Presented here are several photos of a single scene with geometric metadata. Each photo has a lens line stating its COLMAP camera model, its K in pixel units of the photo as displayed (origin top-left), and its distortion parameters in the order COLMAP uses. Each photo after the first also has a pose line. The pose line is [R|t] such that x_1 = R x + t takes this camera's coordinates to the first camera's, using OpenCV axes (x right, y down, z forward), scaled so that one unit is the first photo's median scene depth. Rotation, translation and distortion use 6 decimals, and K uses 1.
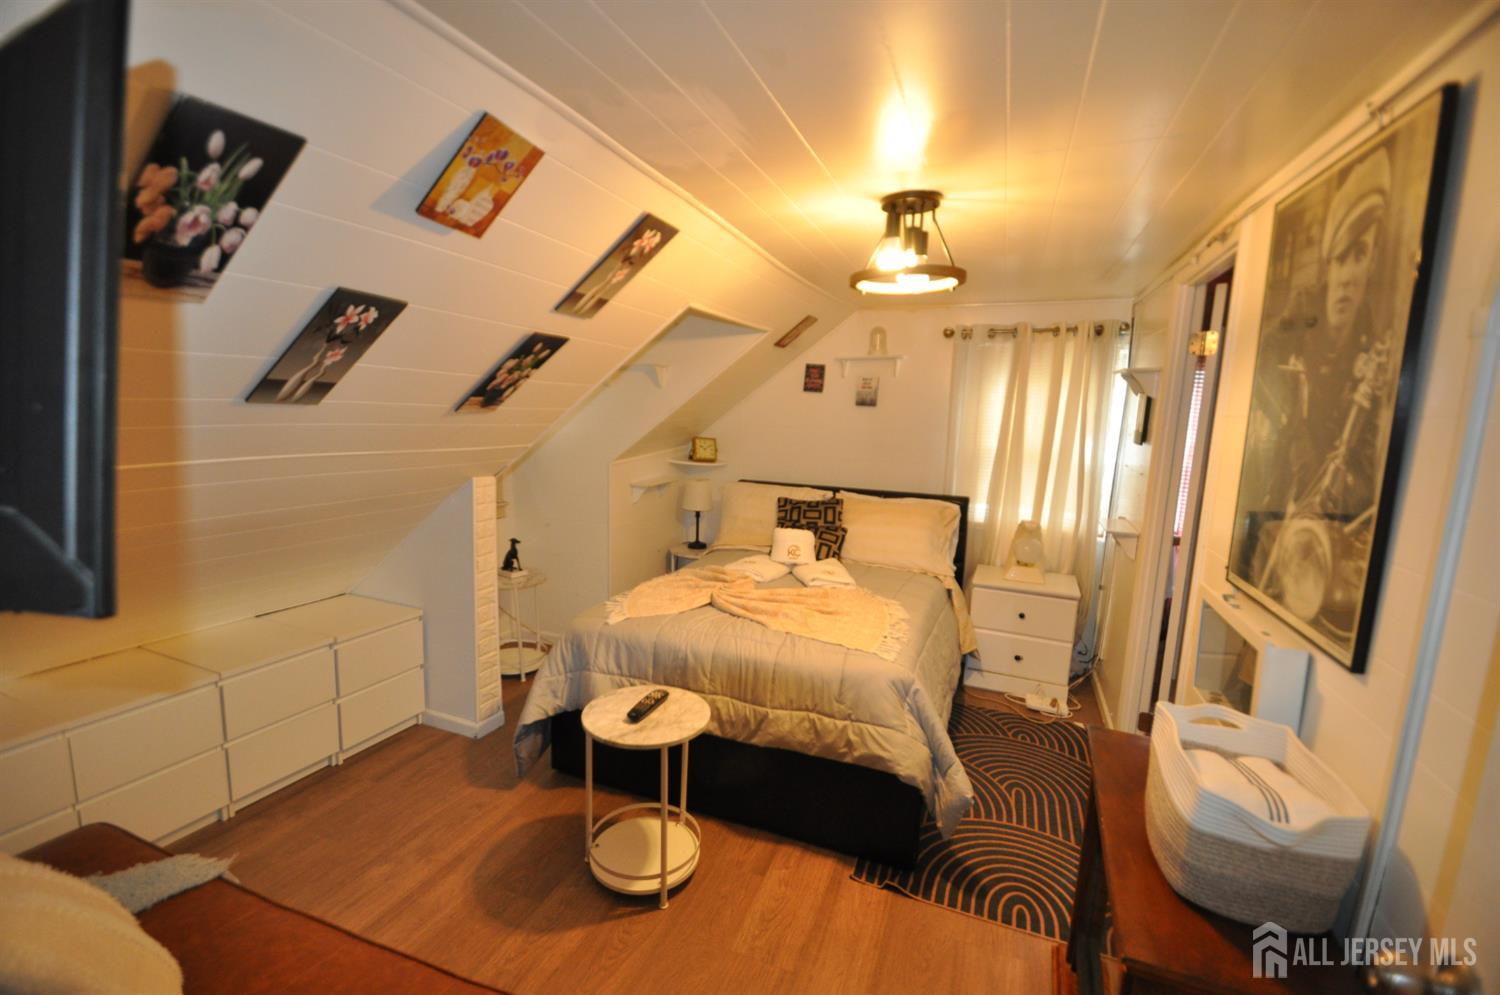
lens RADIAL K [[660.7, 0, 737.7], [0, 660.7, 503.1], [0, 0, 1]] dist [0.015551, -0.016339]
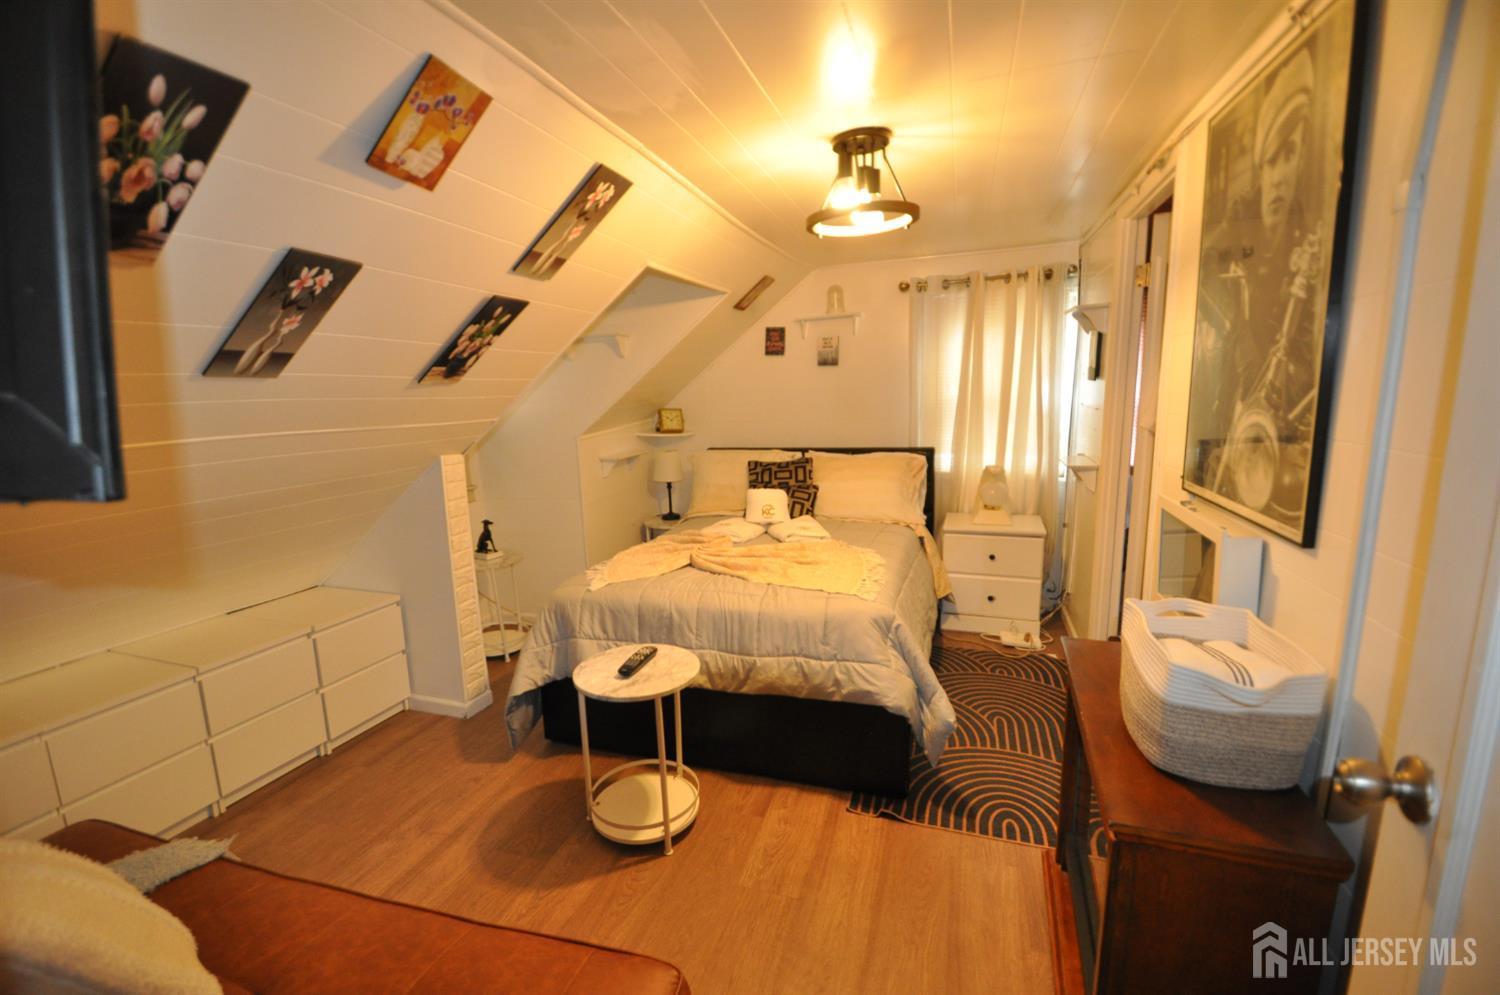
lens RADIAL K [[660.7, 0, 736.6], [0, 660.7, 504.9], [0, 0, 1]] dist [0.015551, -0.016339]
pose [[0.996123, -0.074910, 0.046126, -0.013249], [0.073651, 0.996879, 0.028412, 0.047940], [-0.048110, -0.024905, 0.998531, -0.011715]]
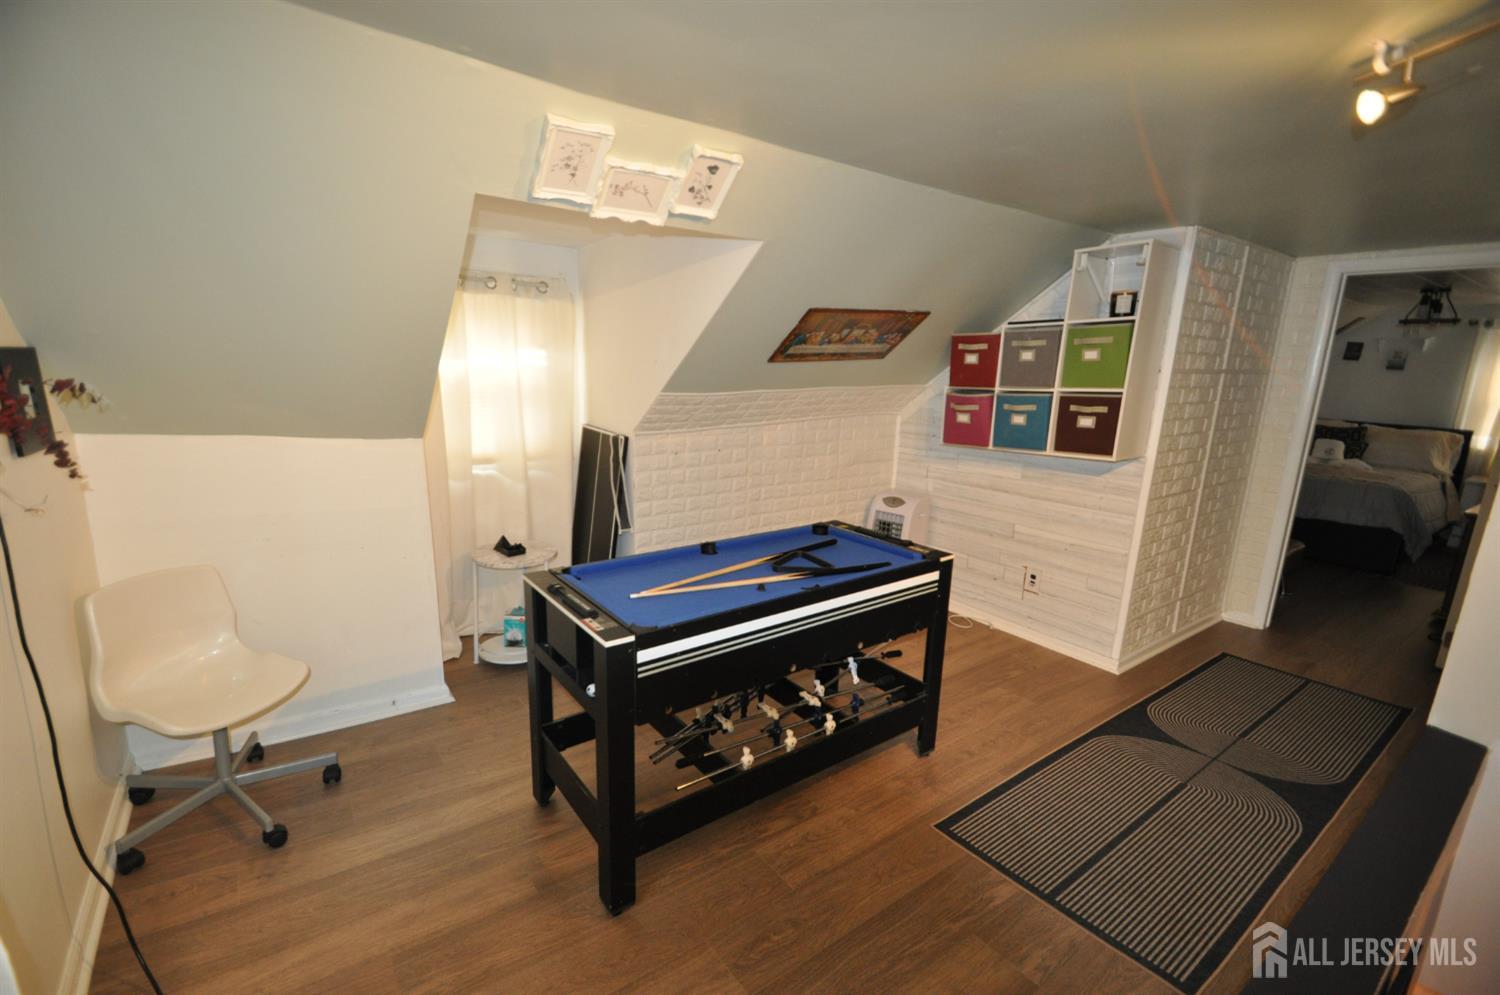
lens RADIAL K [[660.7, 0, 742.2], [0, 660.7, 504.2], [0, 0, 1]] dist [0.015551, -0.016339]
pose [[0.837486, 0.108312, -0.535618, -0.404412], [-0.073871, 0.993603, 0.085421, 0.267372], [0.541443, -0.031972, 0.840129, -2.052673]]
